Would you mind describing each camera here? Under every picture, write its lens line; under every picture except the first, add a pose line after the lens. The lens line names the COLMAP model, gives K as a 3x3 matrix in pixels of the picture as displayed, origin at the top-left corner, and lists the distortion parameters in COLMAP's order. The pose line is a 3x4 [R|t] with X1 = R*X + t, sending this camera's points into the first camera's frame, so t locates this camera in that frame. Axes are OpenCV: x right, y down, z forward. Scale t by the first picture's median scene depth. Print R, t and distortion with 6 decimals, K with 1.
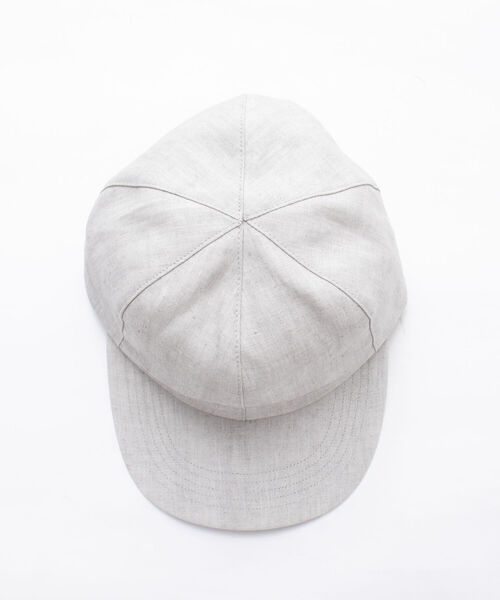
lens RADIAL K [[753.6, 0, 238.5], [0, 753.6, 300.0], [0, 0, 1]] dist [-0.235579, 0.030626]
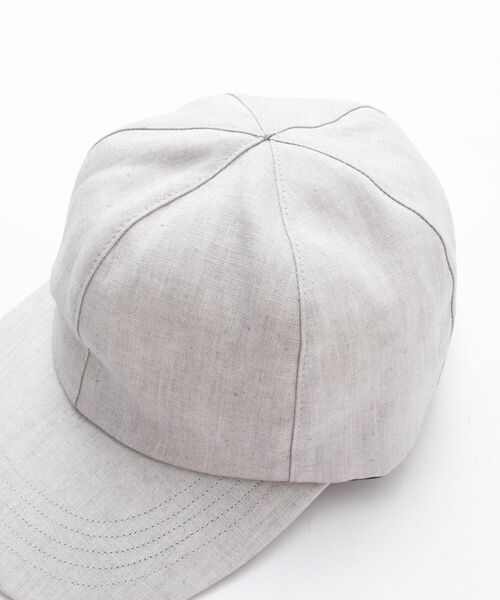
lens RADIAL K [[753.6, 0, 238.5], [0, 753.6, 300.0], [0, 0, 1]] dist [-0.235579, 0.030626]
pose [[0.671118, 0.553106, -0.493634, 0.375860], [-0.736575, 0.572936, -0.359446, 0.234763], [0.084009, 0.604829, 0.791912, 0.424067]]
